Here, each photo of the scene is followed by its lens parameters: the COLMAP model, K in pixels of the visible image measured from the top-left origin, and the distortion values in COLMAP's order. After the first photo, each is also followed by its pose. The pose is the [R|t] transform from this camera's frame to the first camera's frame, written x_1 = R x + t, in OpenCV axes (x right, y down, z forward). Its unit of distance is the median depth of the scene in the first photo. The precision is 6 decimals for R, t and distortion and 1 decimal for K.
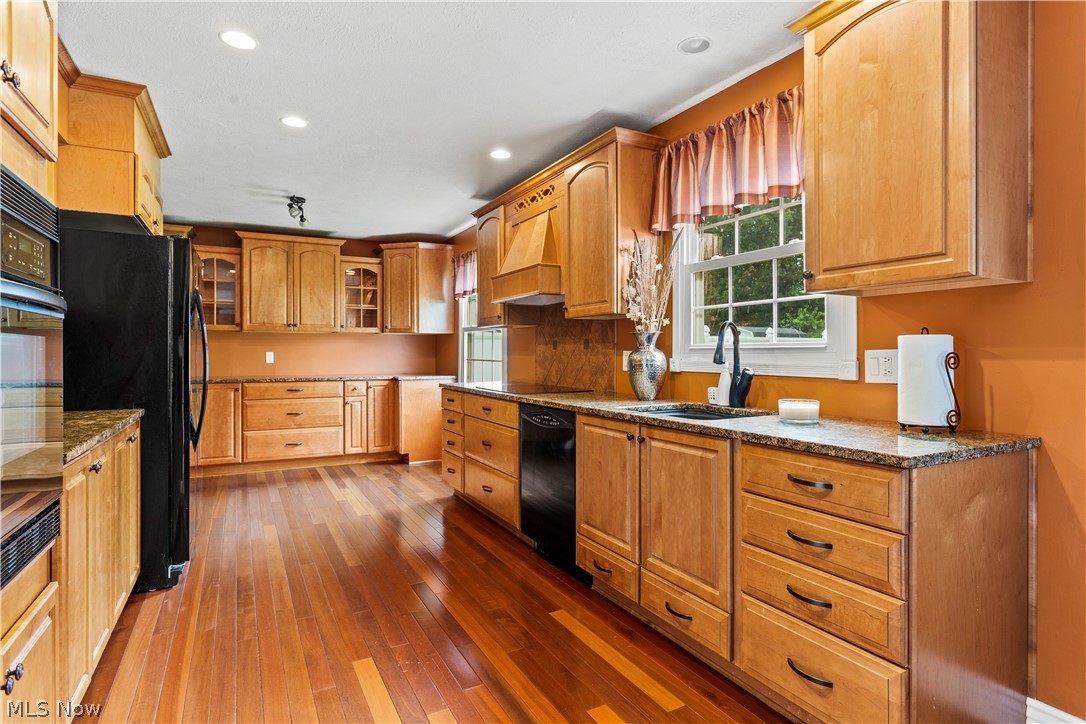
lens RADIAL K [[565.5, 0, 545.7], [0, 565.5, 357.7], [0, 0, 1]] dist [-0.006074, 0.004427]
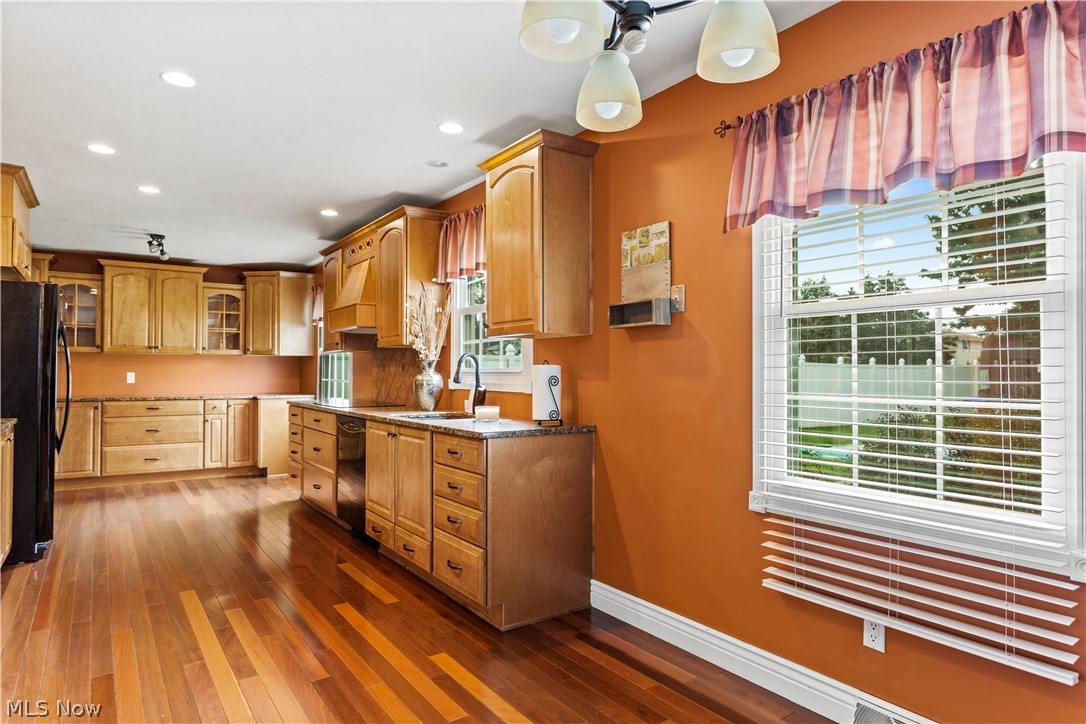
lens RADIAL K [[632.9, 0, 535.7], [0, 632.9, 365.5], [0, 0, 1]] dist [0.001634, 0.003940]
pose [[0.994584, 0.004288, 0.103849, 0.219126], [-0.002144, 0.999782, -0.020750, -0.000438], [-0.103916, 0.020415, 0.994377, -0.398364]]
